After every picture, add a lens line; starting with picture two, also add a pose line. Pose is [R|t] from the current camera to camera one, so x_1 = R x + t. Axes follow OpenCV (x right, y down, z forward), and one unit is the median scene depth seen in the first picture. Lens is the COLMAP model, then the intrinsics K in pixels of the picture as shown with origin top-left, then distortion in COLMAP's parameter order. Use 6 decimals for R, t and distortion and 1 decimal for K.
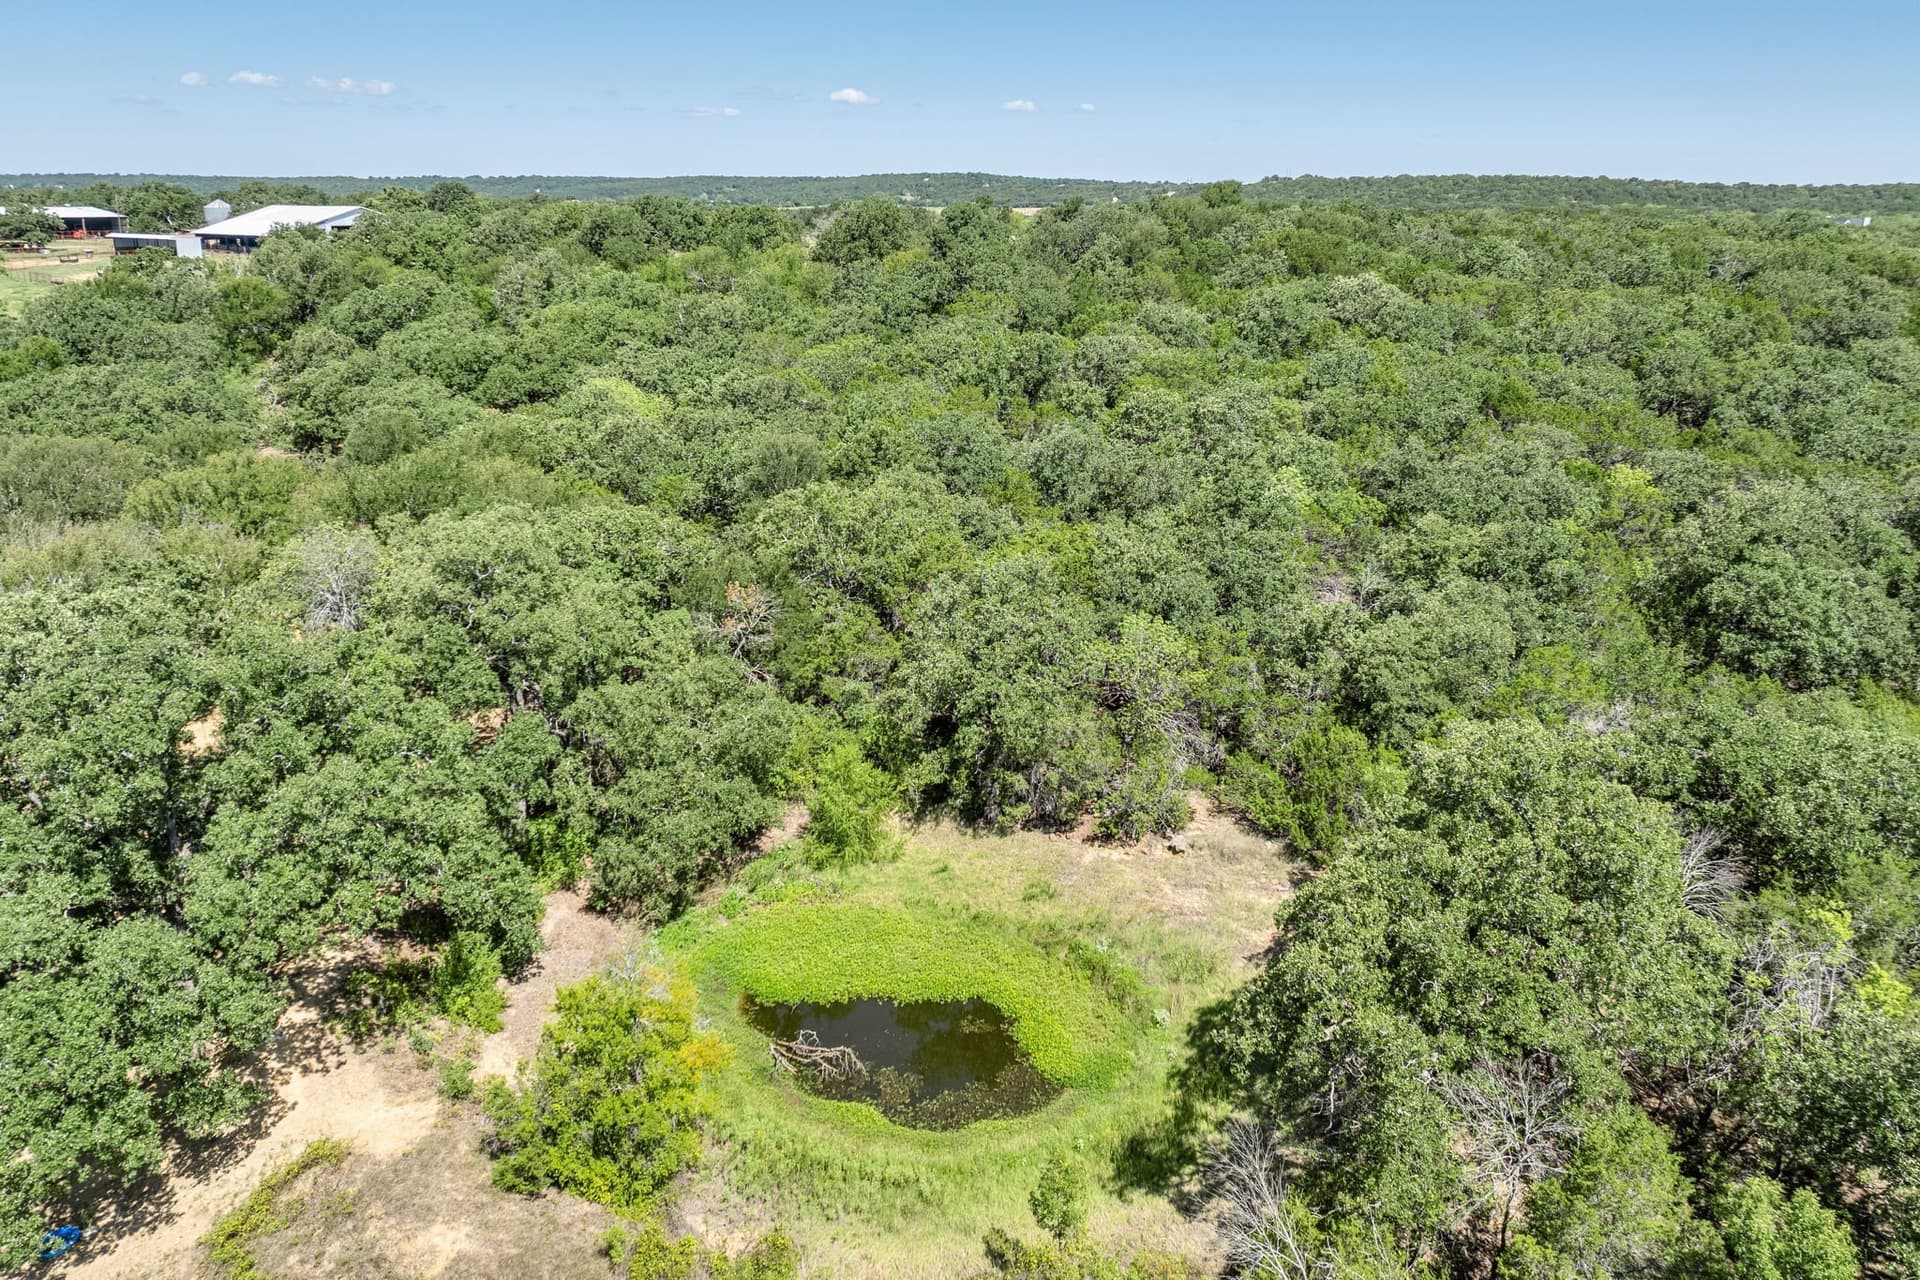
lens RADIAL K [[1339.1, 0, 959.6], [0, 1339.1, 629.5], [0, 0, 1]] dist [-0.045455, 0.010383]
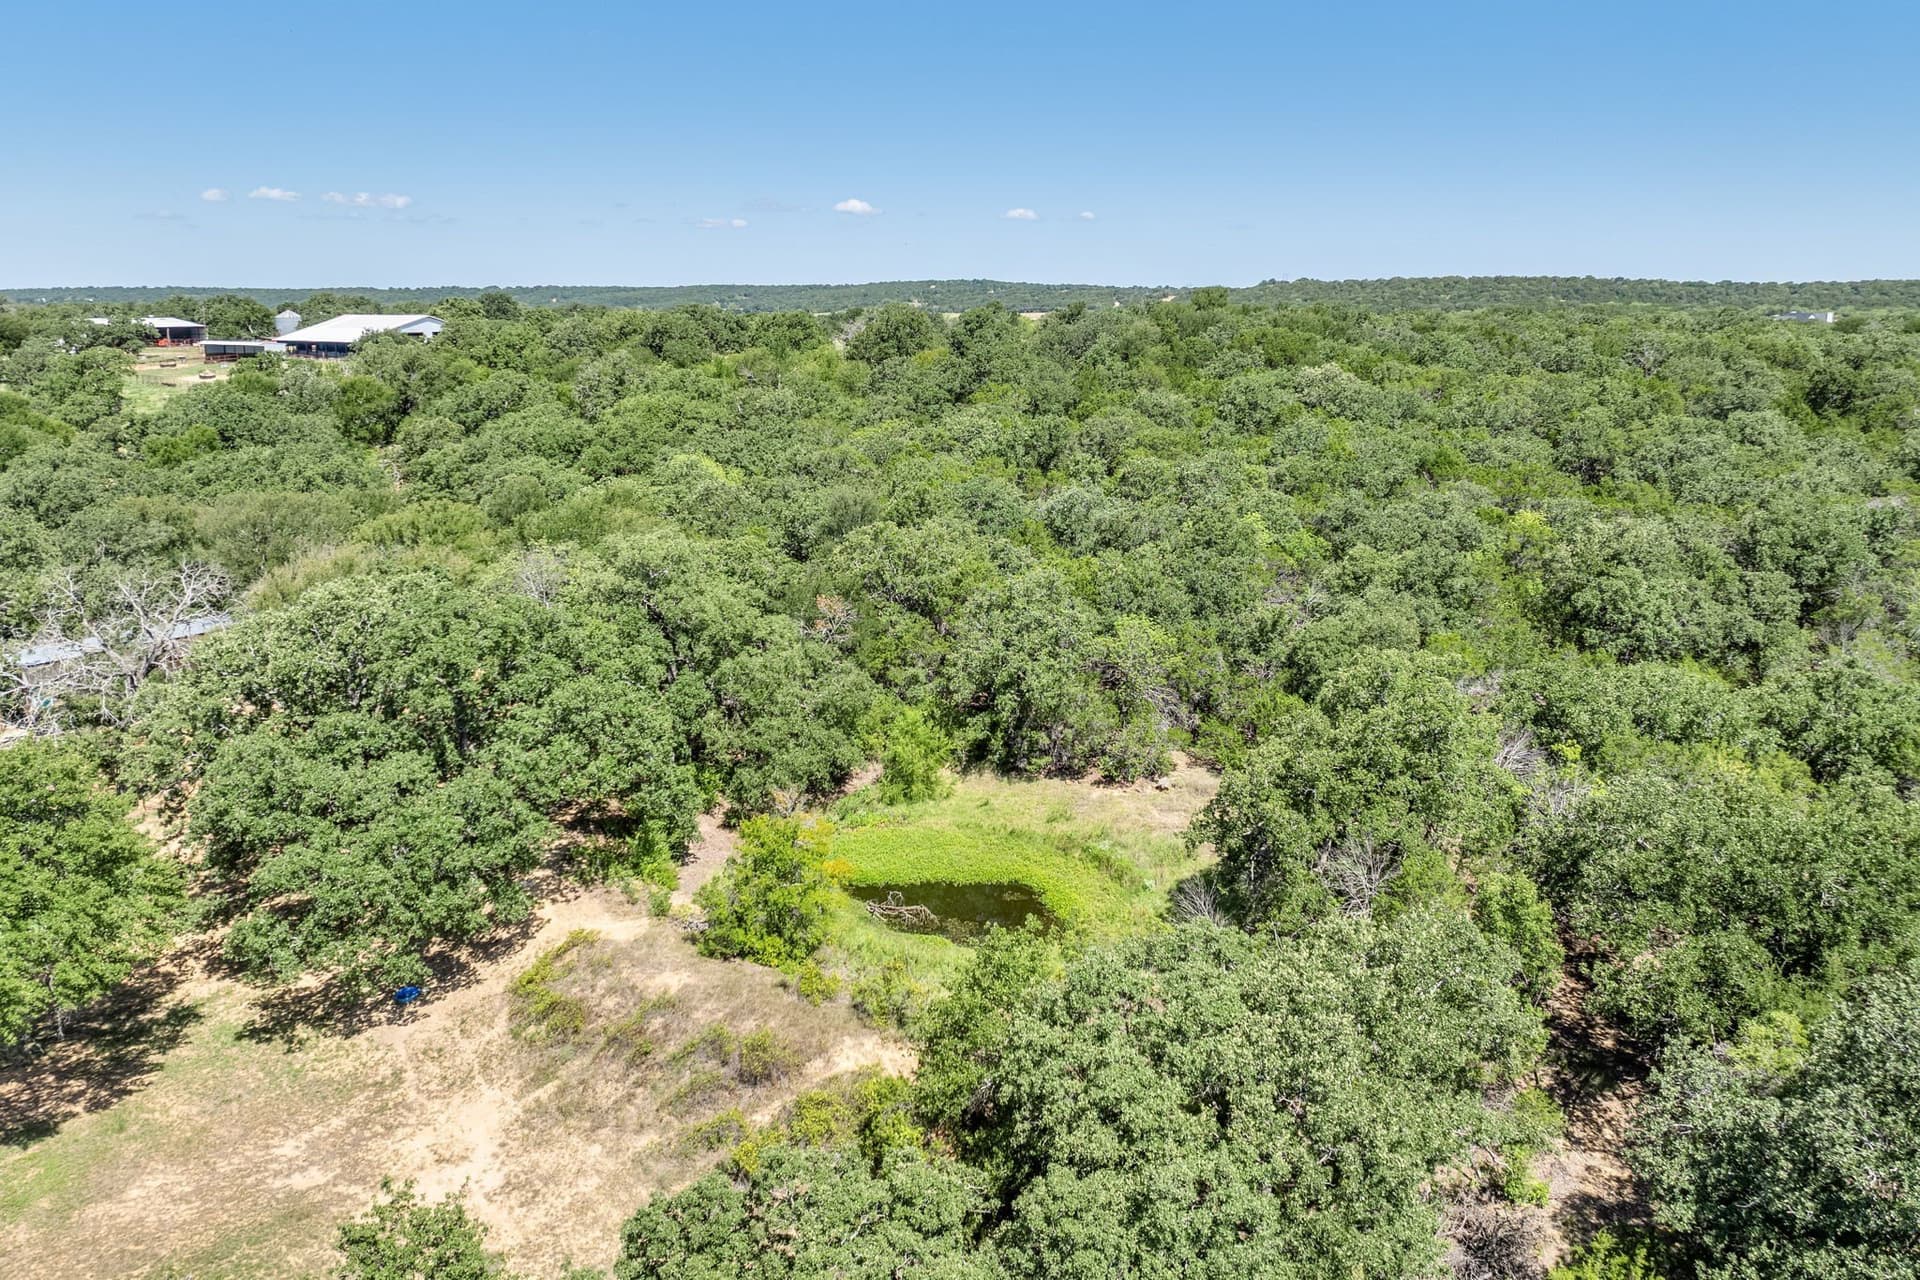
lens RADIAL K [[1339.1, 0, 968.5], [0, 1339.1, 643.0], [0, 0, 1]] dist [-0.045455, 0.010383]
pose [[0.999955, -0.009459, 0.000728, -0.021423], [0.009487, 0.997889, -0.064252, 0.078895], [-0.000119, 0.064256, 0.997933, -0.244859]]
